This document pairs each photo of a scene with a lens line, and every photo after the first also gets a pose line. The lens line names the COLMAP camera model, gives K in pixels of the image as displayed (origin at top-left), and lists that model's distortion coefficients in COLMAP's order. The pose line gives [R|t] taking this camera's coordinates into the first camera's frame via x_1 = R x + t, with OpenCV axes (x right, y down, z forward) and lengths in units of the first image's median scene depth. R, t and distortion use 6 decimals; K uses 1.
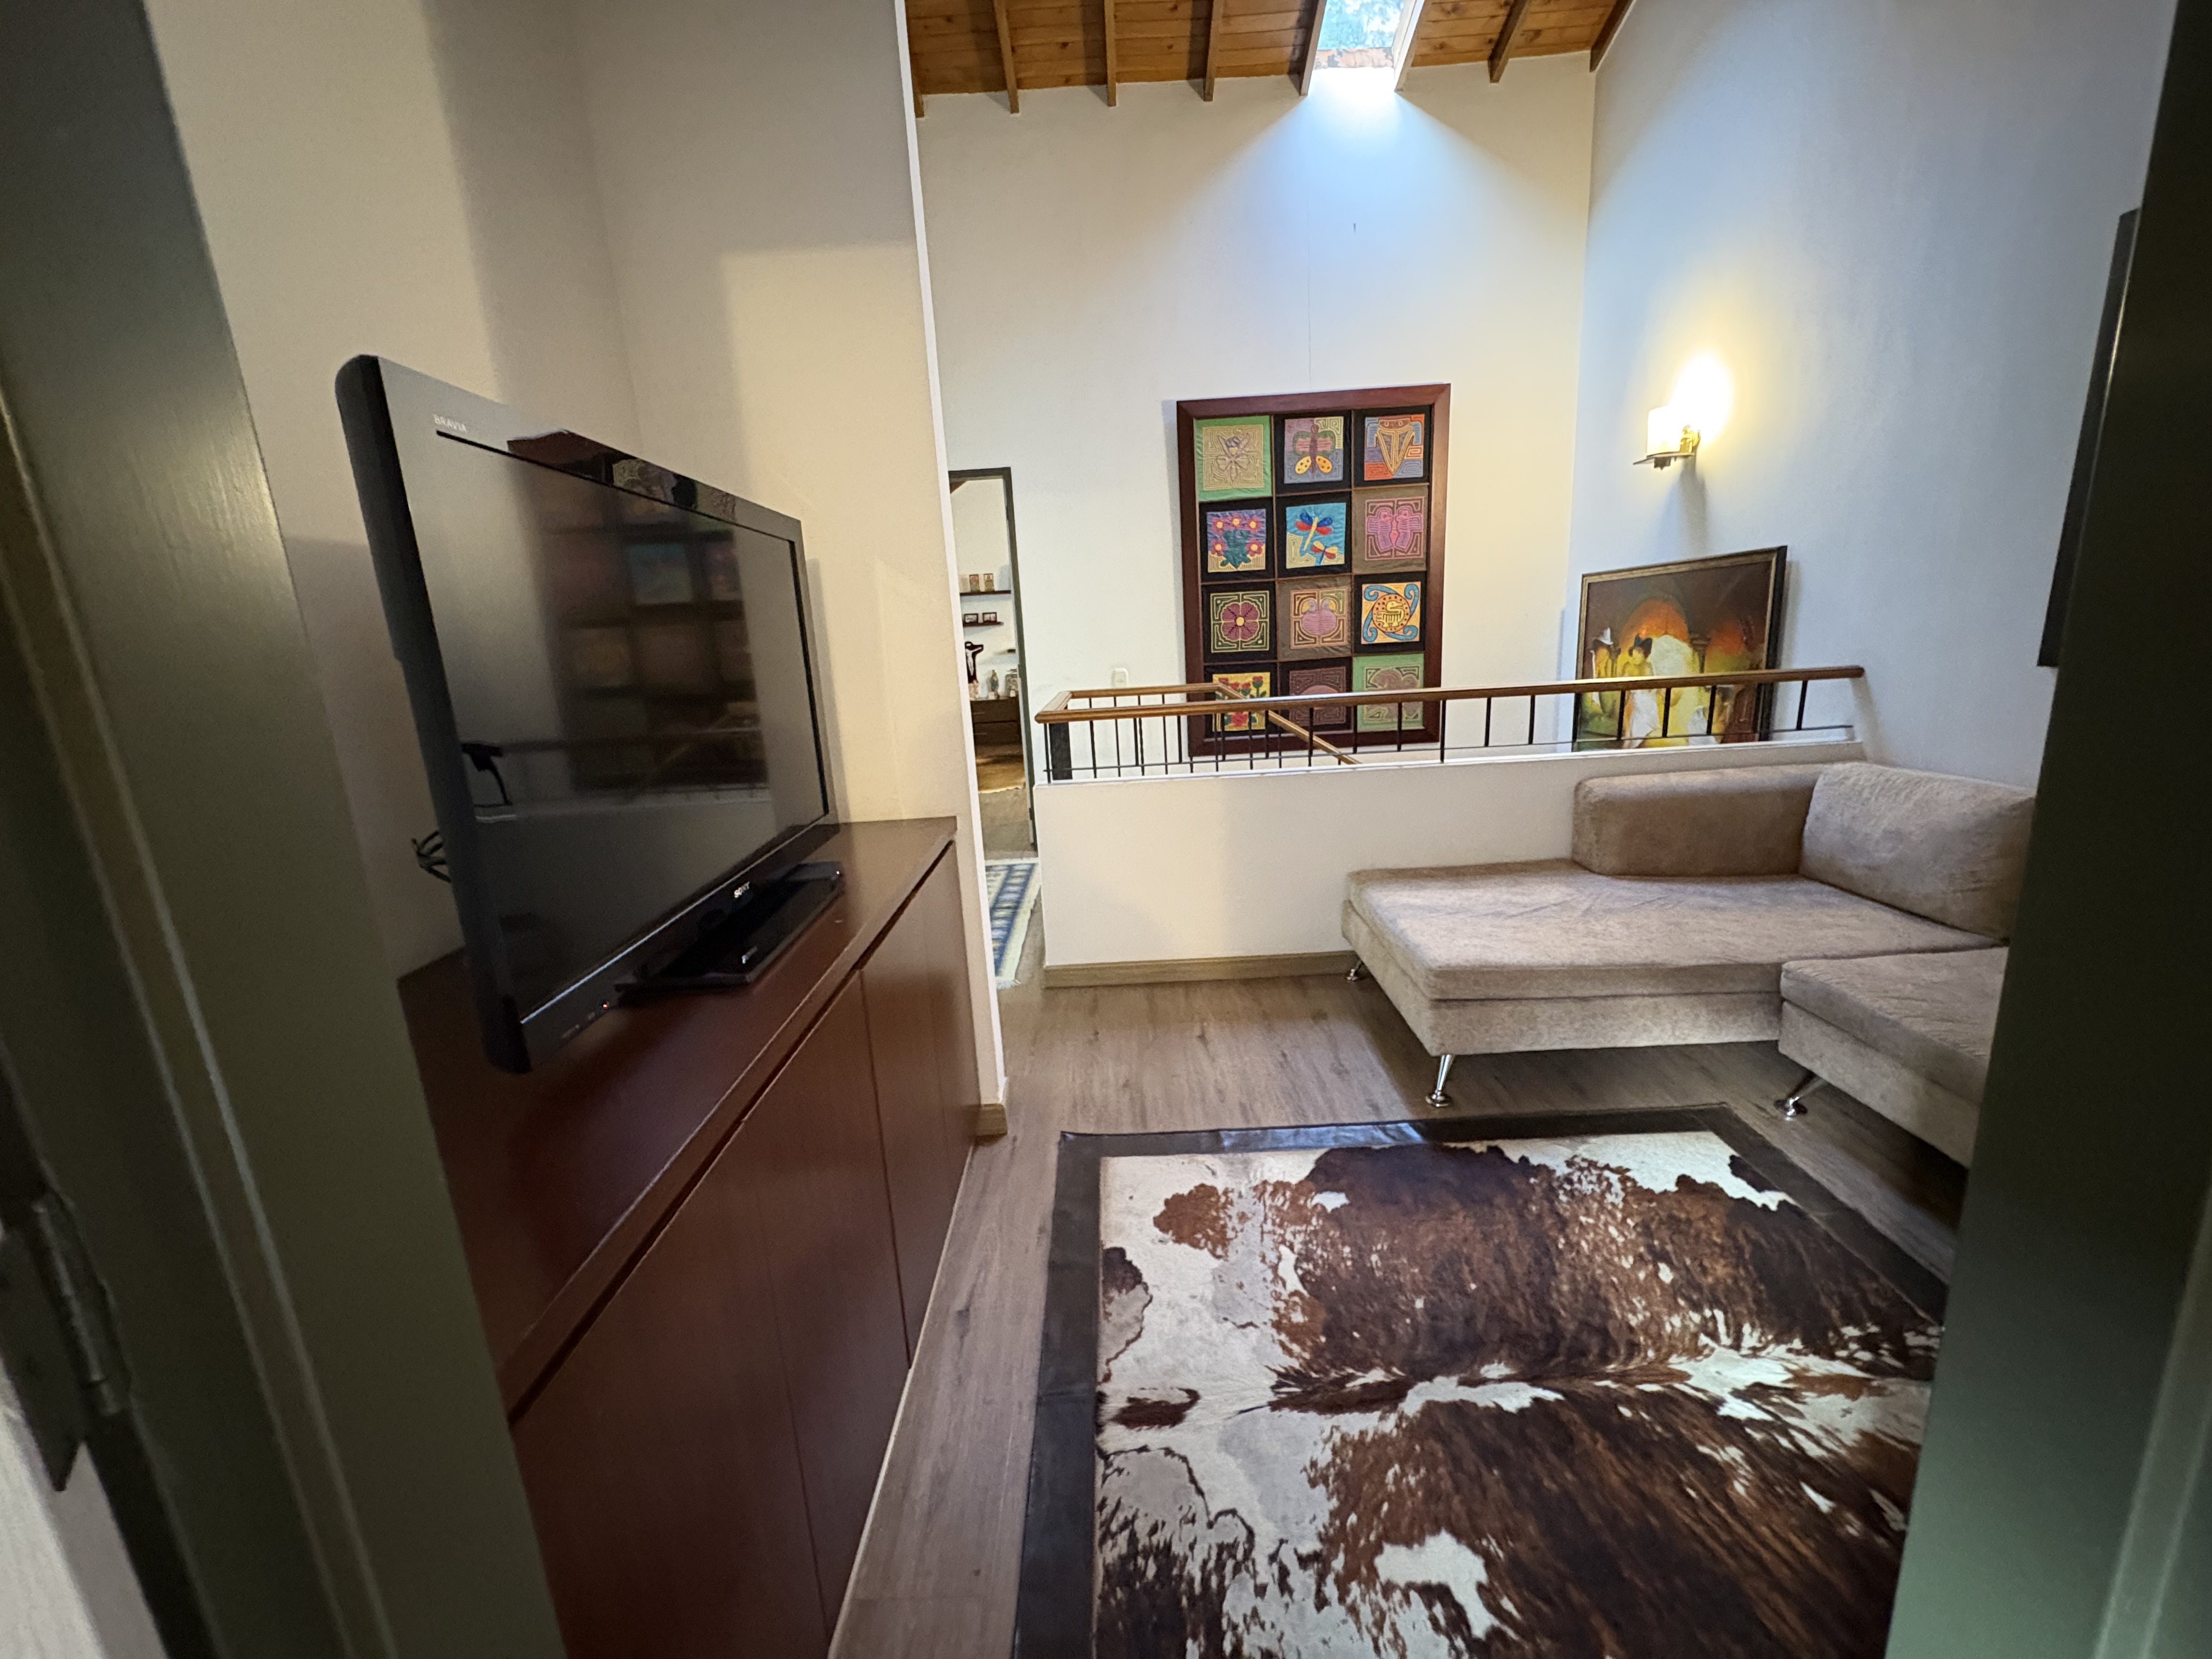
lens RADIAL K [[883.3, 0, 1106.0], [0, 883.3, 829.5], [0, 0, 1]] dist [-0.000808, -0.000076]
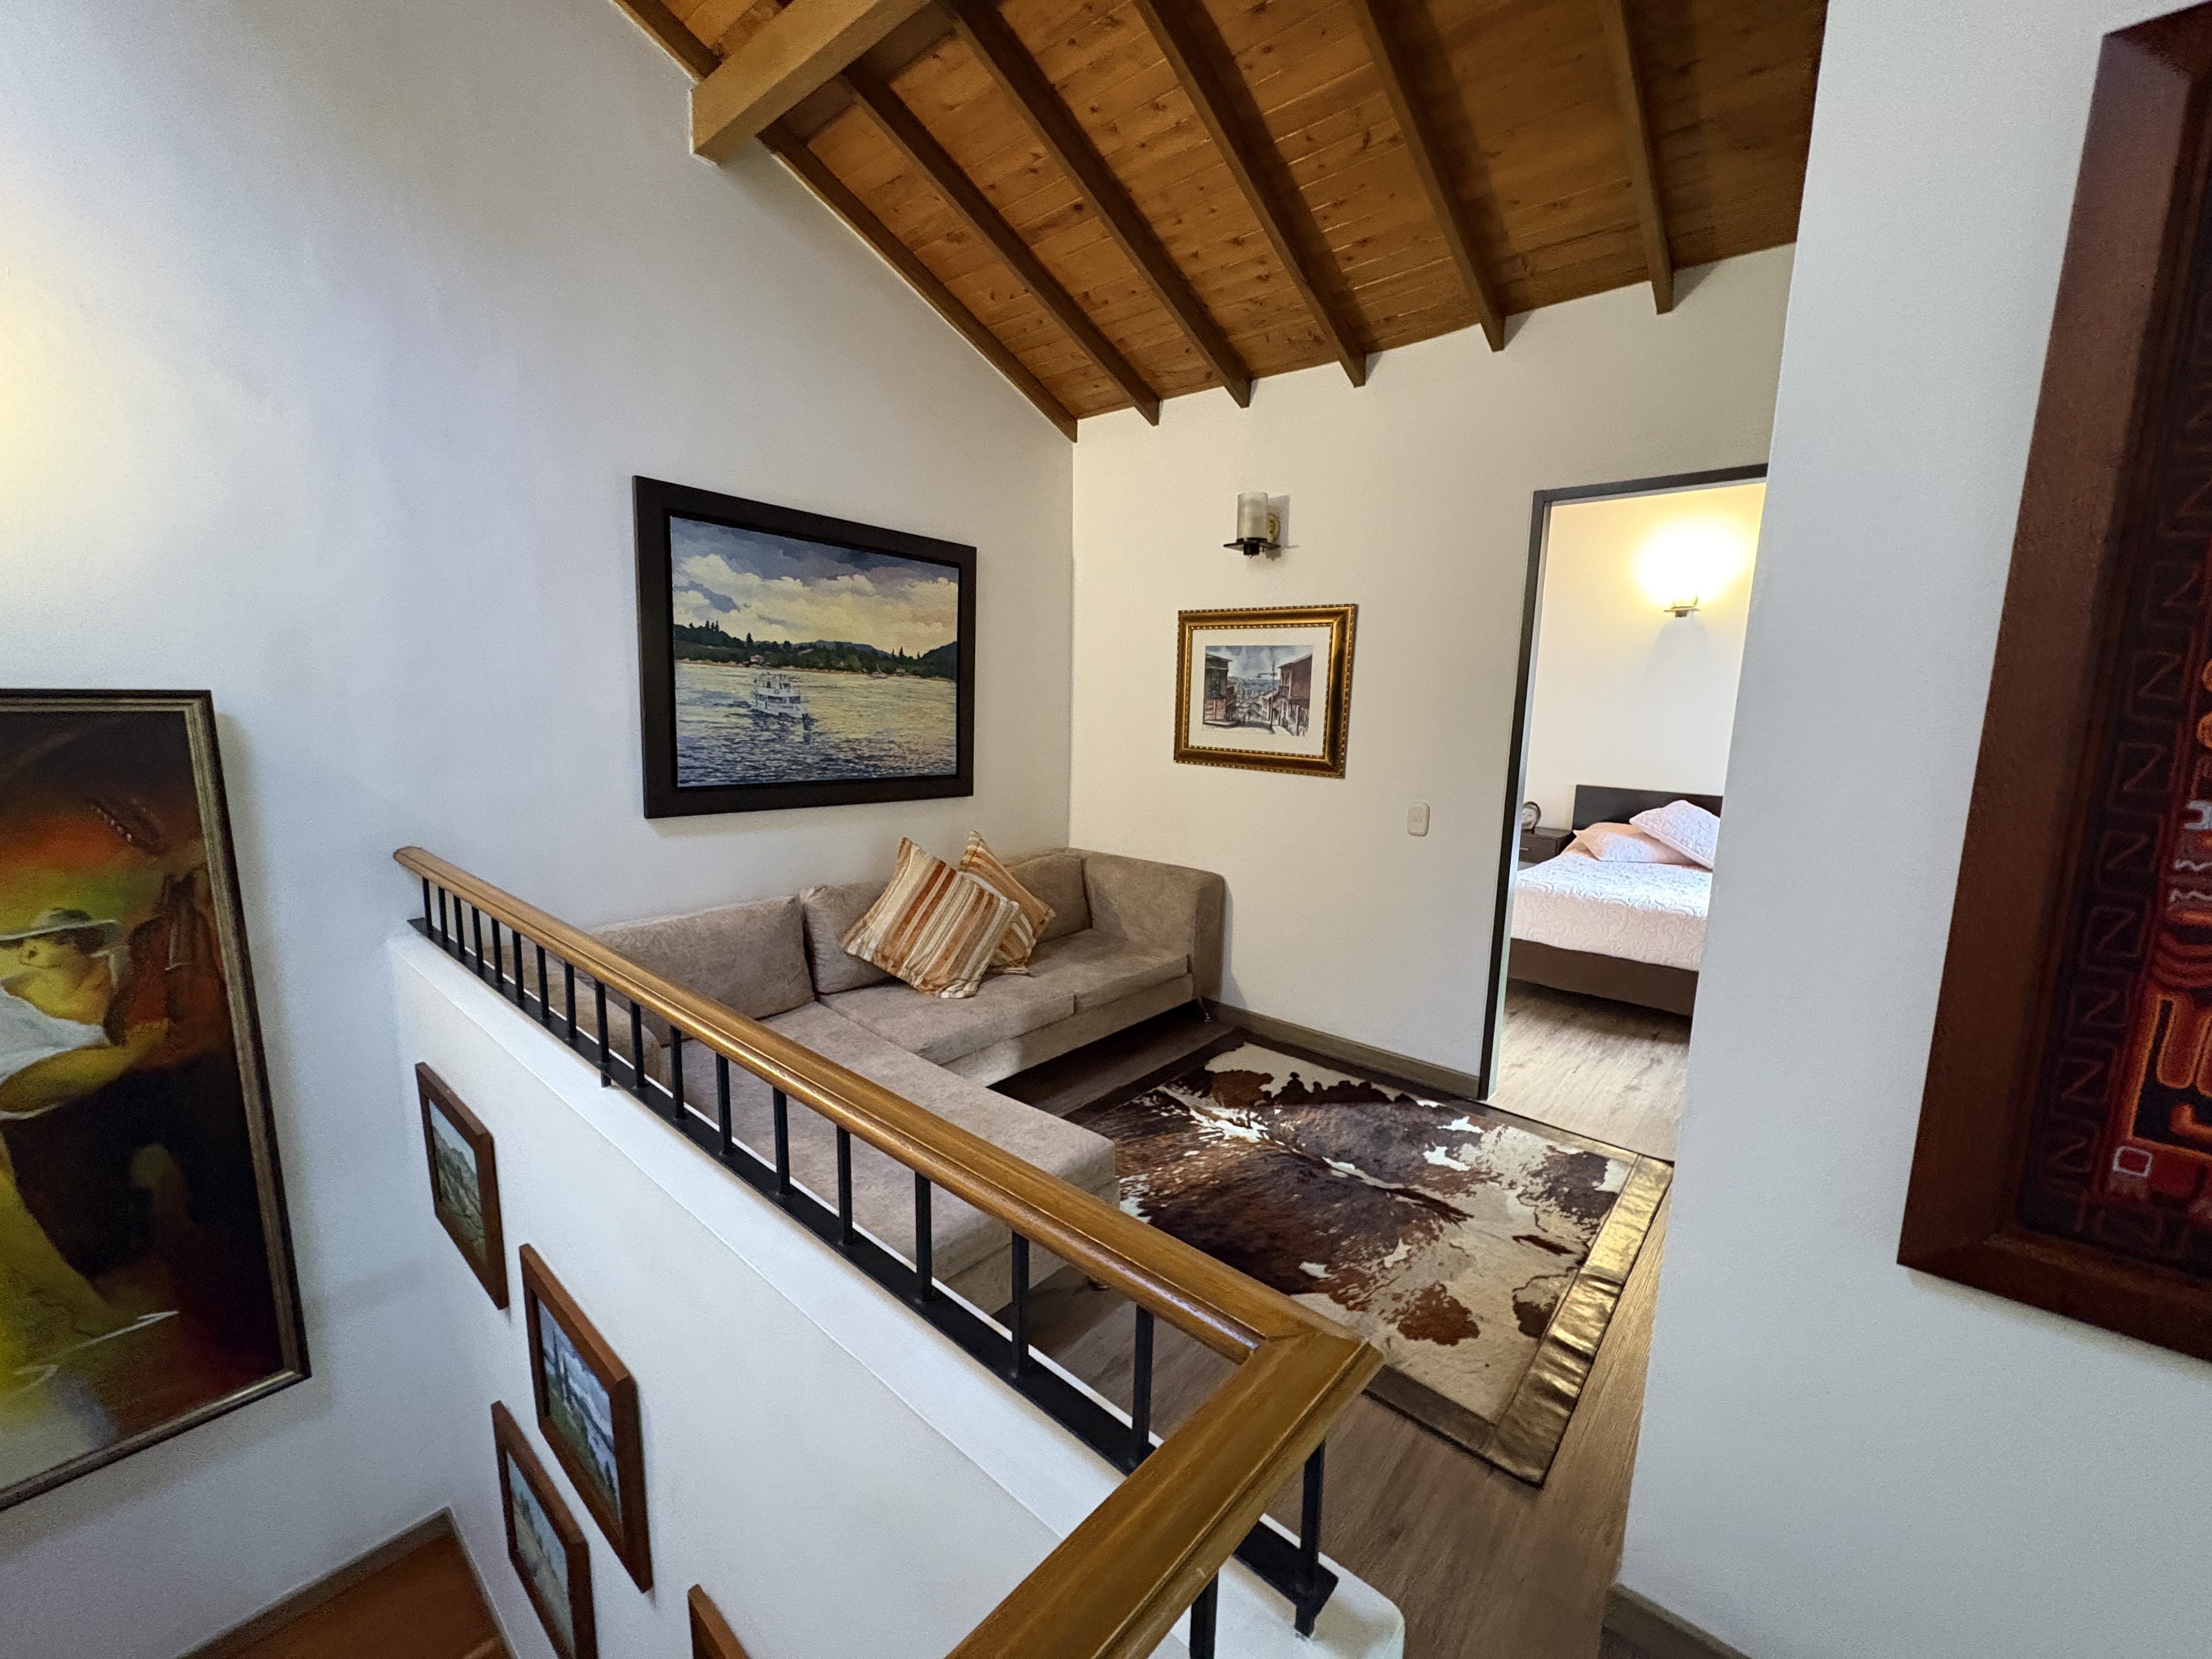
lens RADIAL K [[883.3, 0, 1106.0], [0, 883.3, 829.5], [0, 0, 1]] dist [-0.000808, -0.000076]
pose [[-0.763227, -0.053649, 0.643900, -0.273680], [0.164955, 0.947346, 0.274456, -0.533700], [-0.624720, 0.315687, -0.714190, 1.975580]]
